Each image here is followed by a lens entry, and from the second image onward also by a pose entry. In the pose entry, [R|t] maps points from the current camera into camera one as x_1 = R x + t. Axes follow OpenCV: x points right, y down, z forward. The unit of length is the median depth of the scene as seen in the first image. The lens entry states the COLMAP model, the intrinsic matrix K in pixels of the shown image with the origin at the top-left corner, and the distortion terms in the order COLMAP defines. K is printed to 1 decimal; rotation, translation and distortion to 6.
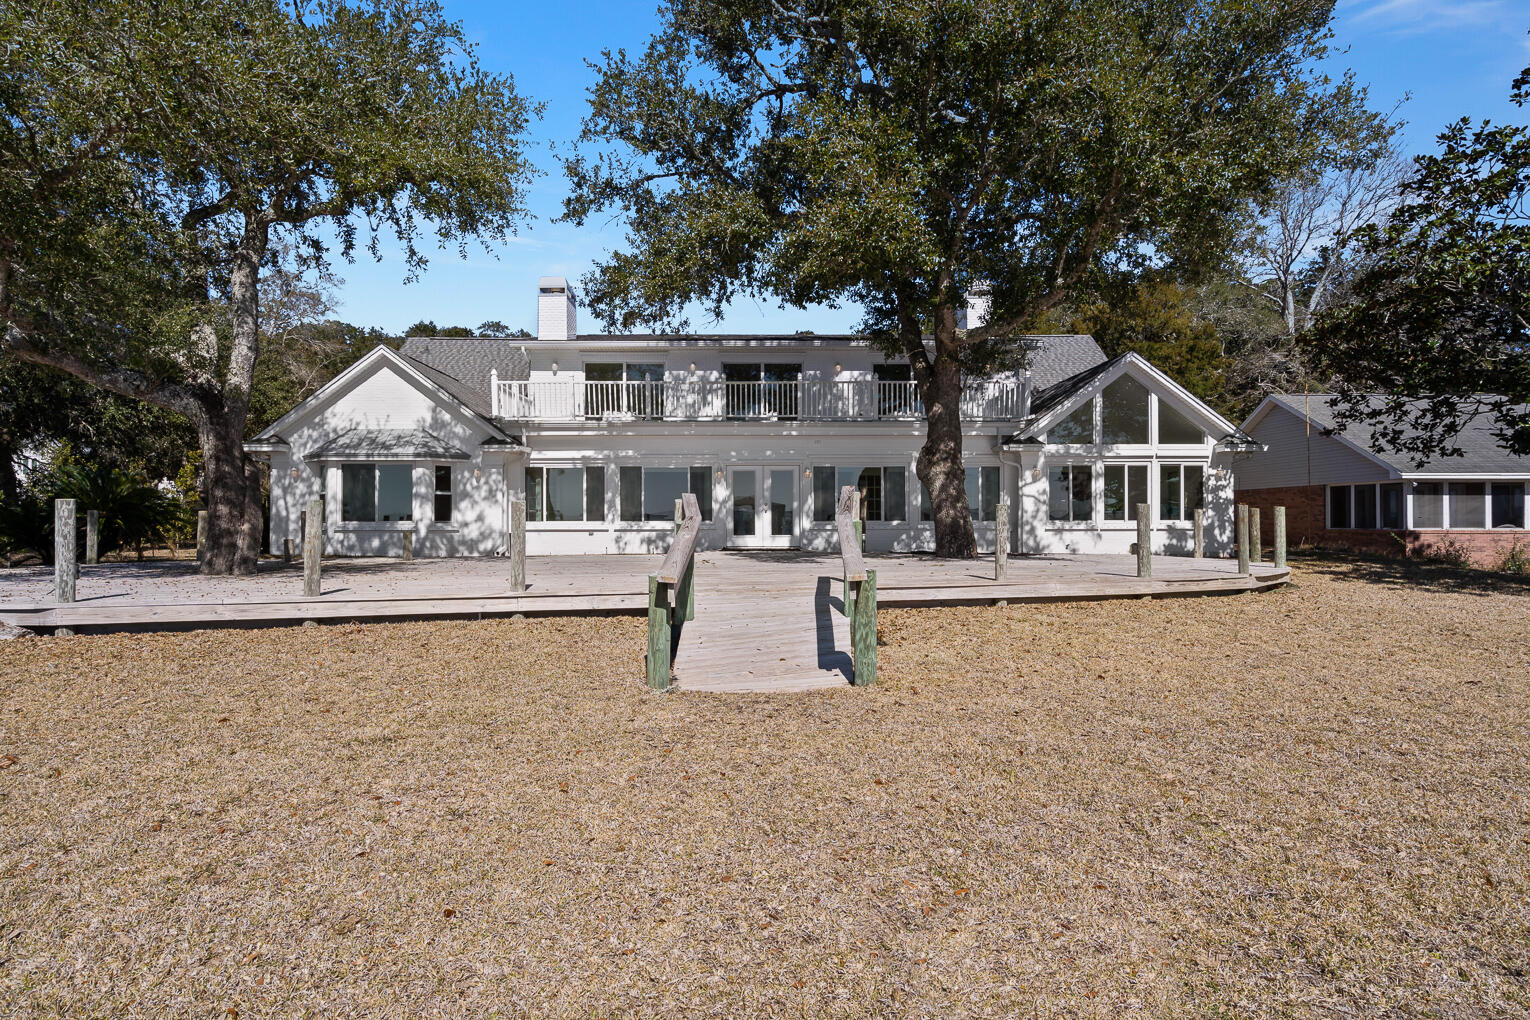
lens RADIAL K [[860.8, 0, 765.0], [0, 860.8, 510.0], [0, 0, 1]] dist [0.004885, 0.000485]
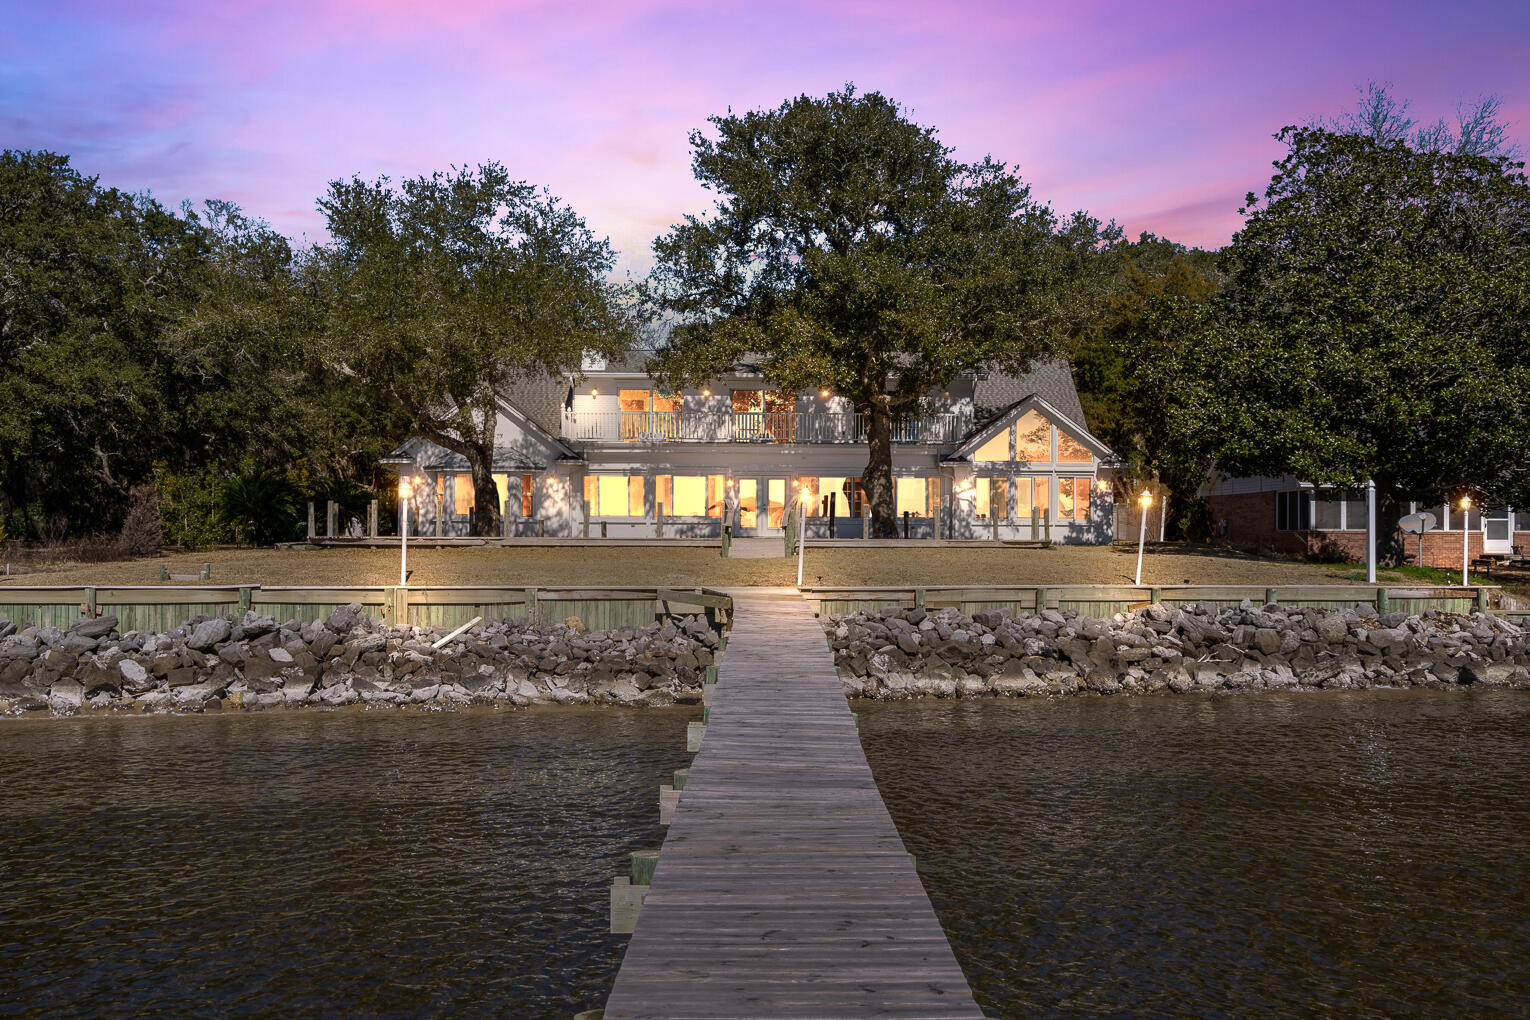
lens RADIAL K [[1587.8, 0, 765.0], [0, 1587.8, 510.0], [0, 0, 1]] dist [0.167349, 0.002469]
pose [[0.999671, 0.005781, -0.024984, 0.058696], [-0.005836, 0.999981, -0.002136, 0.007077], [0.024972, 0.002281, 0.999686, -1.491855]]
